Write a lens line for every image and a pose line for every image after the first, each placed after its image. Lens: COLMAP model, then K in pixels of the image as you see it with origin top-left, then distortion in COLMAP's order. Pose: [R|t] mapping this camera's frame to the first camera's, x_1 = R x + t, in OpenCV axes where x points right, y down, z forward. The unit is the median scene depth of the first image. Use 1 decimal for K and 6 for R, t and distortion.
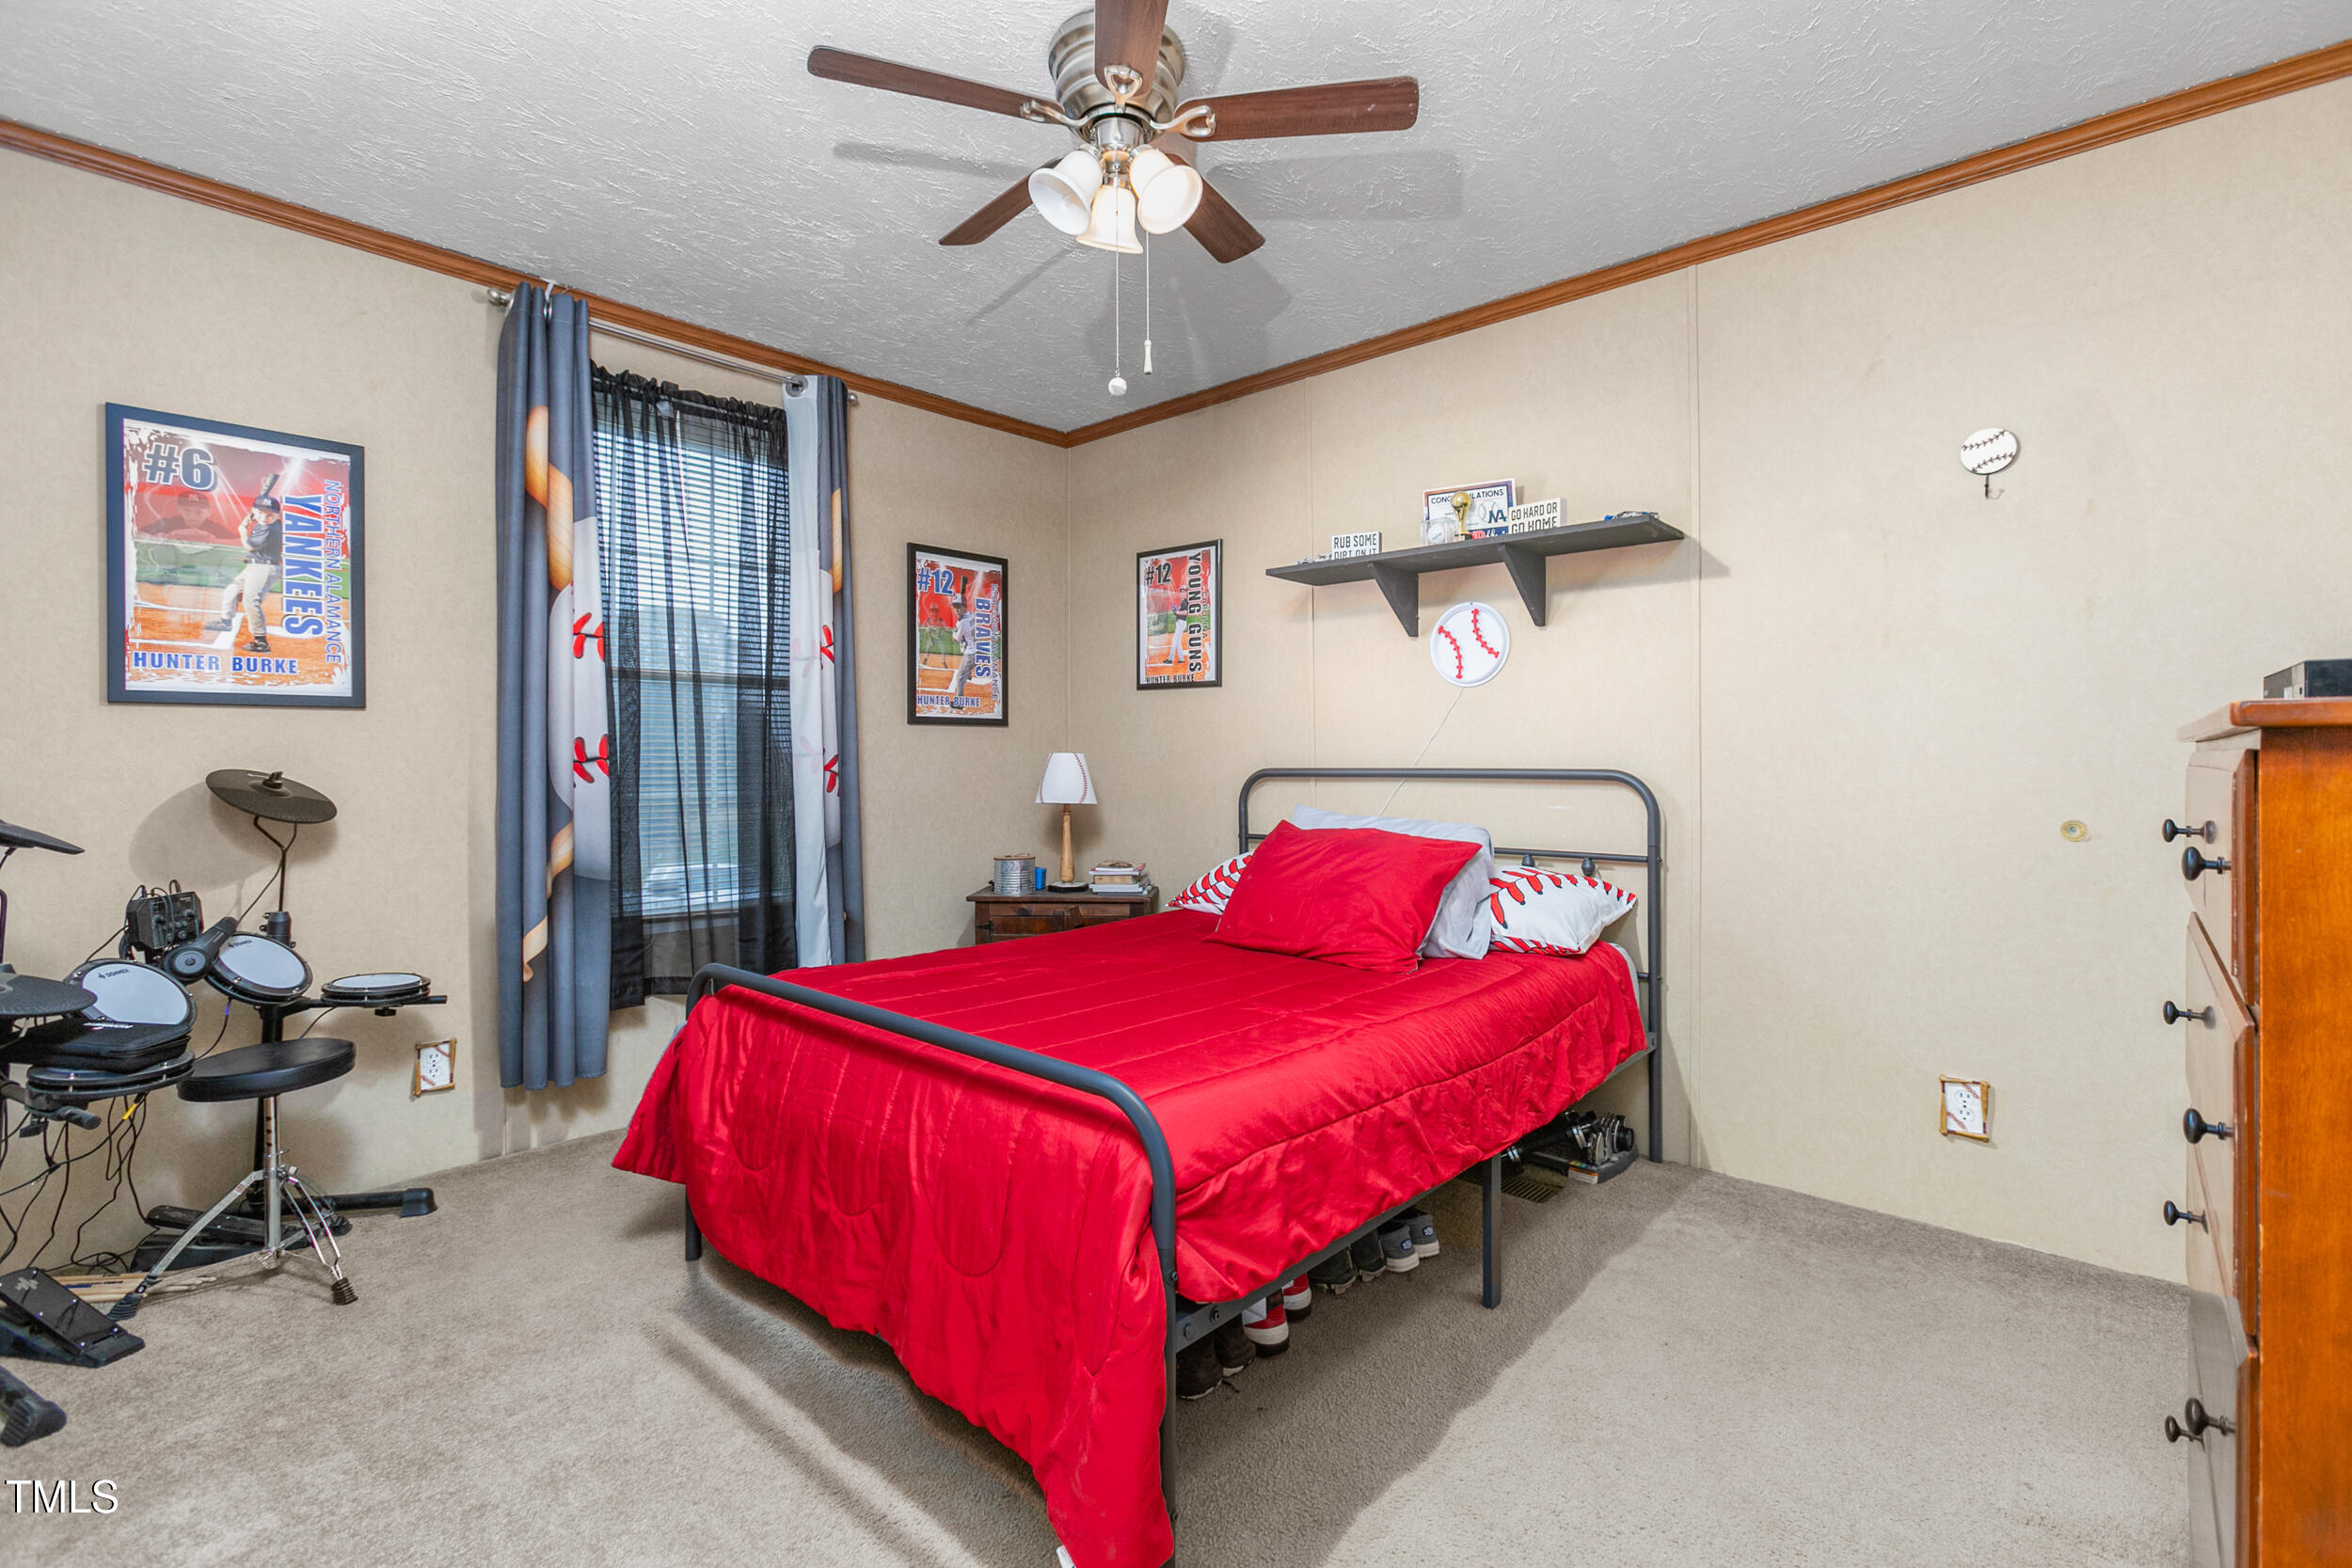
lens RADIAL K [[1065.2, 0, 1186.5], [0, 1065.2, 771.4], [0, 0, 1]] dist [-0.006298, 0.001417]
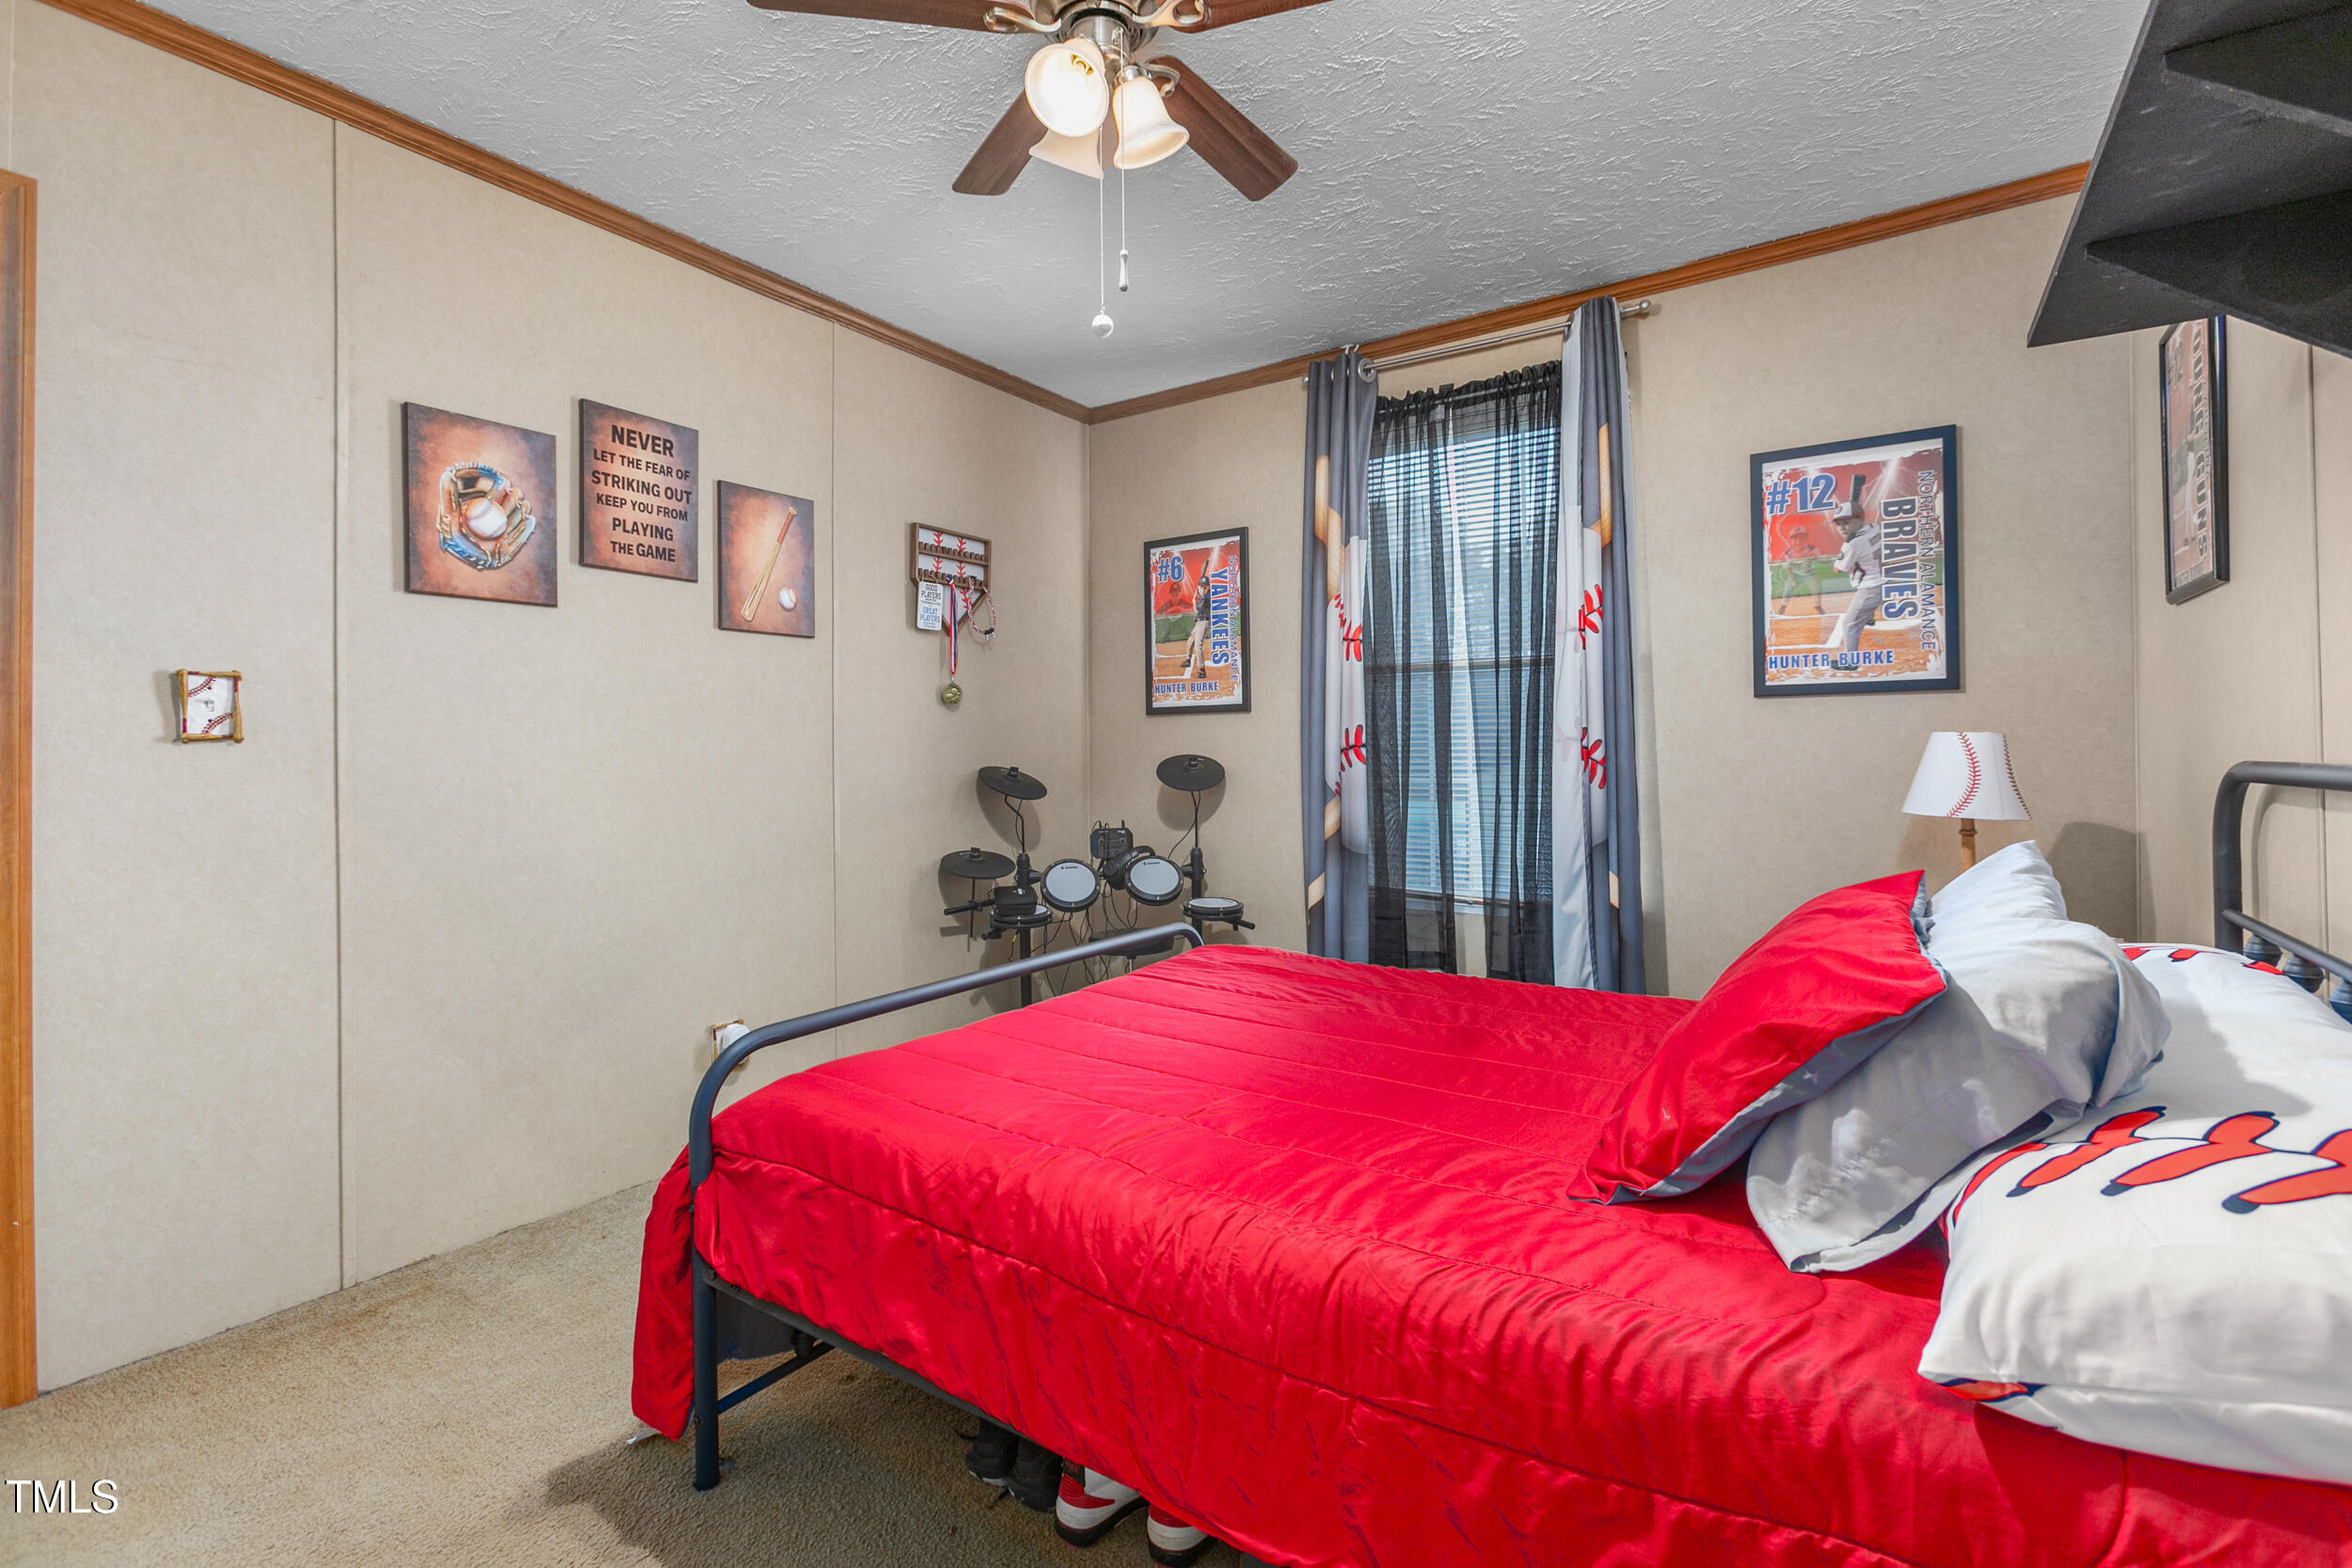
lens RADIAL K [[1065.2, 0, 1183.3], [0, 1065.2, 762.7], [0, 0, 1]] dist [-0.006298, 0.001417]
pose [[0.127729, 0.012902, -0.991725, 0.528738], [-0.003604, 0.999915, 0.012544, -0.007441], [0.991803, 0.001972, 0.127765, 0.620482]]
